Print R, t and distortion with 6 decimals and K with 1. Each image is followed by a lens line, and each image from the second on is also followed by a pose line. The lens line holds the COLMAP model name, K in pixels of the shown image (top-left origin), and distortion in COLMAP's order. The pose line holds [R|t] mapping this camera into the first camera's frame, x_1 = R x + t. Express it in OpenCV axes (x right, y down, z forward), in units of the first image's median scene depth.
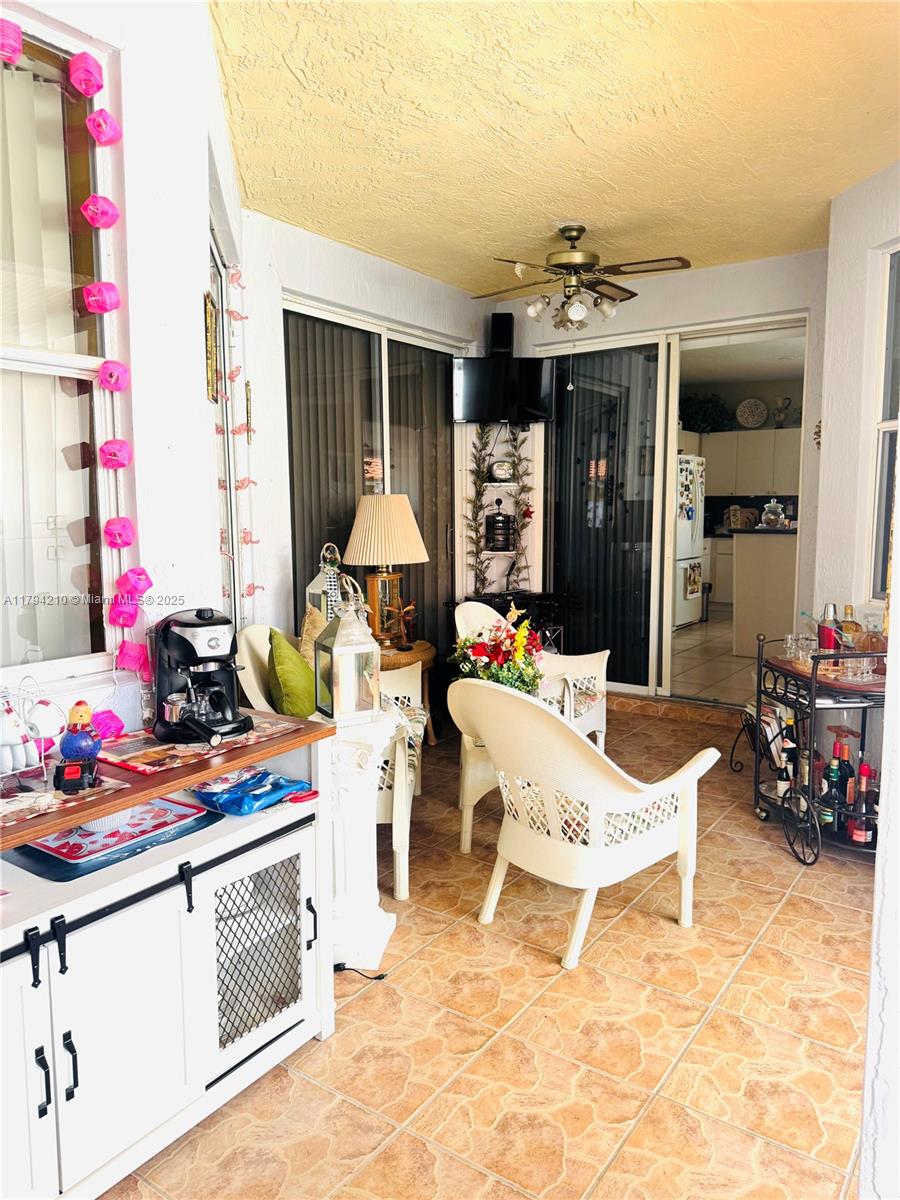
lens RADIAL K [[844.4, 0, 450.0], [0, 844.4, 600.0], [0, 0, 1]] dist [0.140190, -0.248986]
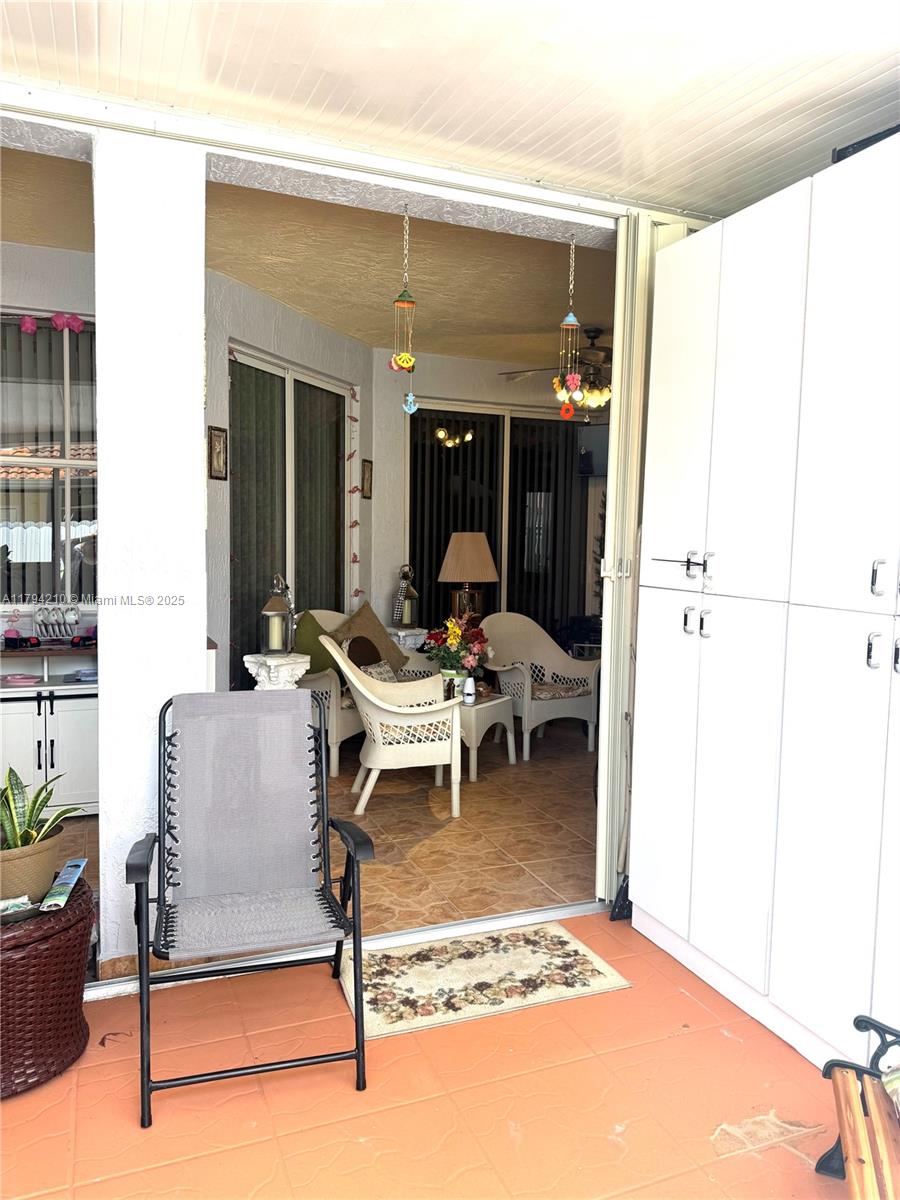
lens RADIAL K [[847.3, 0, 441.7], [0, 847.3, 604.7], [0, 0, 1]] dist [0.146607, -0.273852]
pose [[0.844631, 0.054804, -0.532537, 0.837767], [-0.078769, 0.996642, -0.022366, 0.036981], [0.529523, 0.060838, 0.846111, -0.251037]]
